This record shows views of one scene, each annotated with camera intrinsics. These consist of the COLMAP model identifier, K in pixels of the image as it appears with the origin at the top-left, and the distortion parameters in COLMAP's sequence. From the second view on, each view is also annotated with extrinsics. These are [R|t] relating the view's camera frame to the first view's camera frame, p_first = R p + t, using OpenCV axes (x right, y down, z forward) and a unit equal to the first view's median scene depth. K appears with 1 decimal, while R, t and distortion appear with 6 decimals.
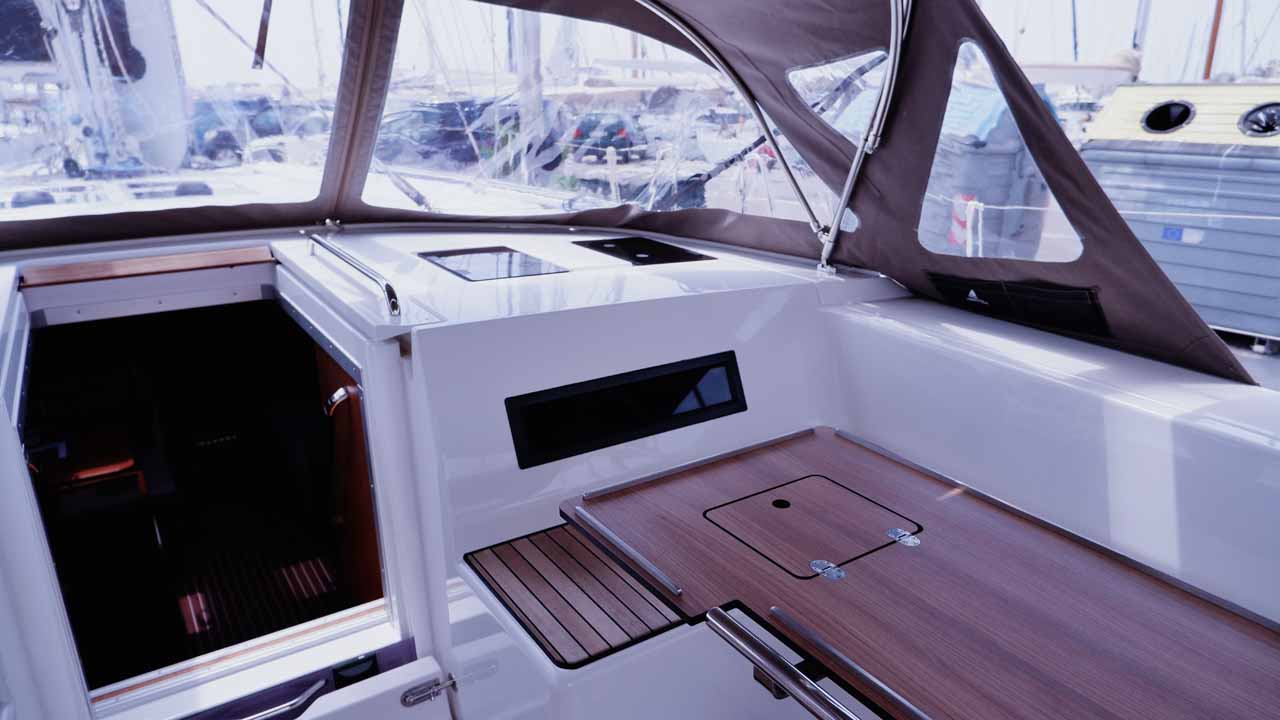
lens RADIAL K [[830.6, 0, 642.7], [0, 830.6, 362.8], [0, 0, 1]] dist [-0.016709, 0.004352]
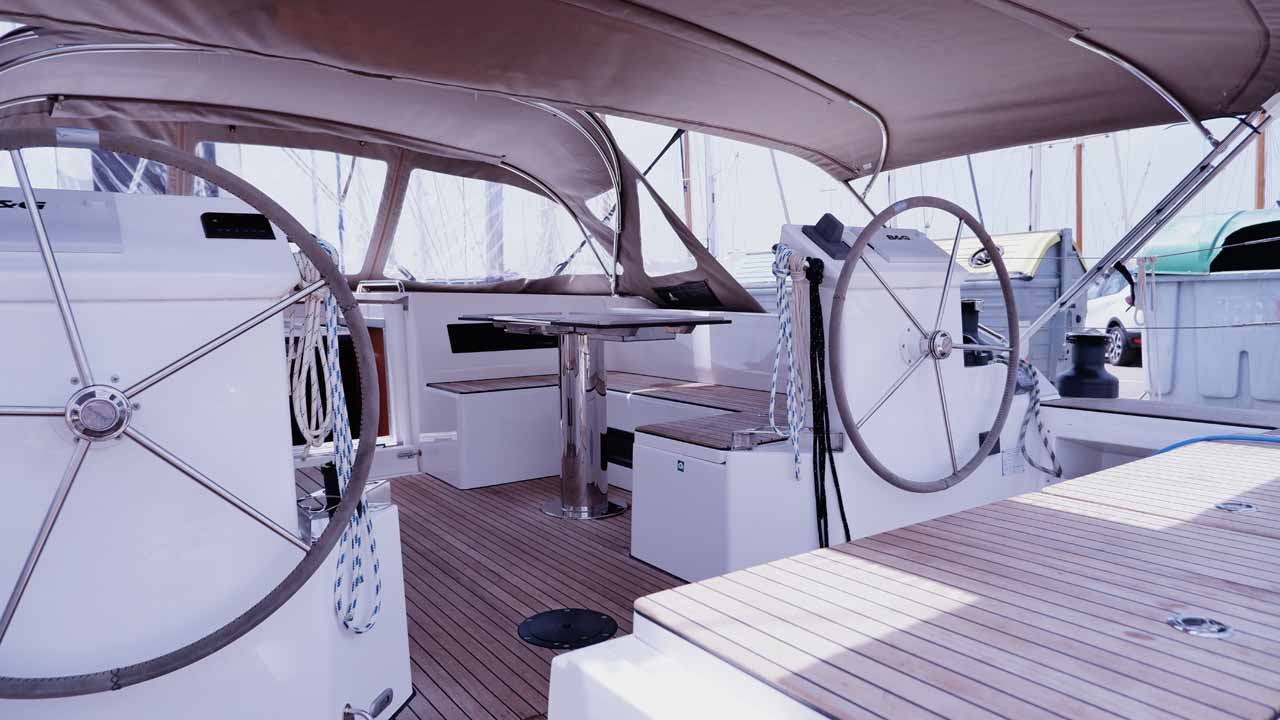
lens RADIAL K [[830.6, 0, 642.7], [0, 830.6, 362.8], [0, 0, 1]] dist [-0.016709, 0.004352]
pose [[0.999667, -0.018612, 0.017894, 0.254472], [0.022306, 0.971609, -0.235540, 0.528946], [-0.013003, 0.235860, 0.971700, -0.936033]]
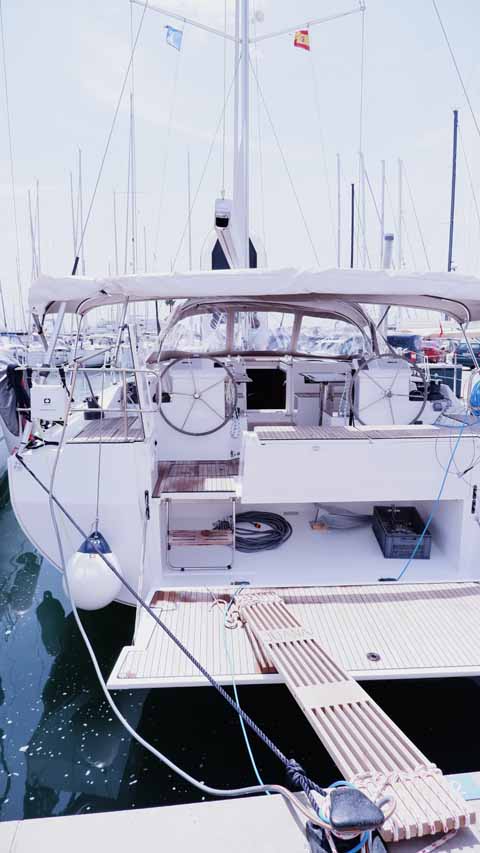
lens RADIAL K [[553.5, 0, 240.7], [0, 553.5, 425.7], [0, 0, 1]] dist [-0.016709, 0.004352]
pose [[0.861285, 0.082763, -0.501336, 1.267518], [-0.156765, 0.981797, -0.107239, 0.777016], [0.483335, 0.170956, 0.858581, -2.322668]]
